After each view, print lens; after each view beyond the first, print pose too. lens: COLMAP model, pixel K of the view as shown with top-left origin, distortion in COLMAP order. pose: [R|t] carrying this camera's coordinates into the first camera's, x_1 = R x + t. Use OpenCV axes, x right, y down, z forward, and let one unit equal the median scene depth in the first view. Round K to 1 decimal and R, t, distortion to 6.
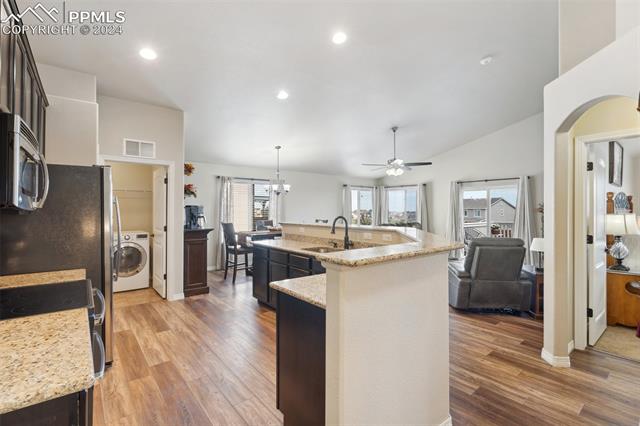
lens RADIAL K [[296.1, 0, 319.3], [0, 296.1, 208.3], [0, 0, 1]] dist [0.002883, 0.000540]
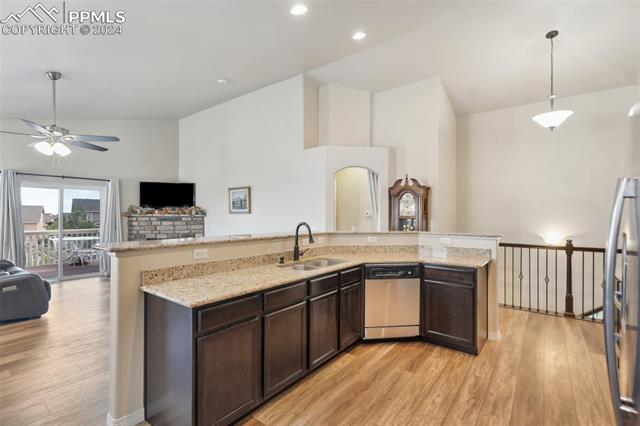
lens RADIAL K [[296.1, 0, 313.3], [0, 296.1, 214.8], [0, 0, 1]] dist [0.002883, 0.000540]
pose [[-0.221032, 0.000021, 0.975267, -0.312800], [-0.008077, 0.999966, -0.001852, 0.002260], [-0.975233, -0.008287, -0.221024, 0.472832]]
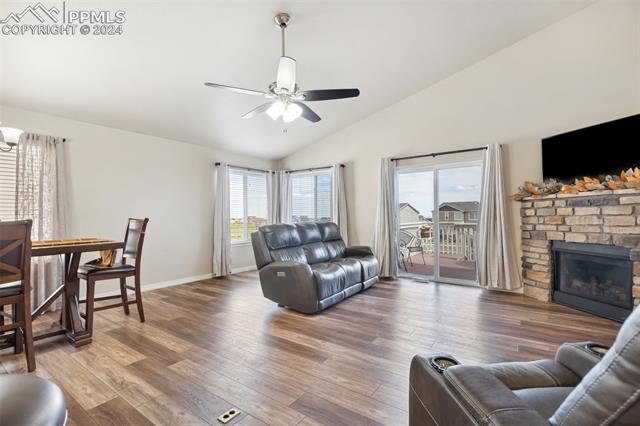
lens RADIAL K [[296.1, 0, 318.4], [0, 296.1, 212.7], [0, 0, 1]] dist [0.002883, 0.000540]
pose [[0.965032, -0.005257, 0.262081, 0.137521], [0.007366, 0.999948, -0.007062, 0.029873], [-0.262030, 0.008746, 0.965020, 0.401190]]
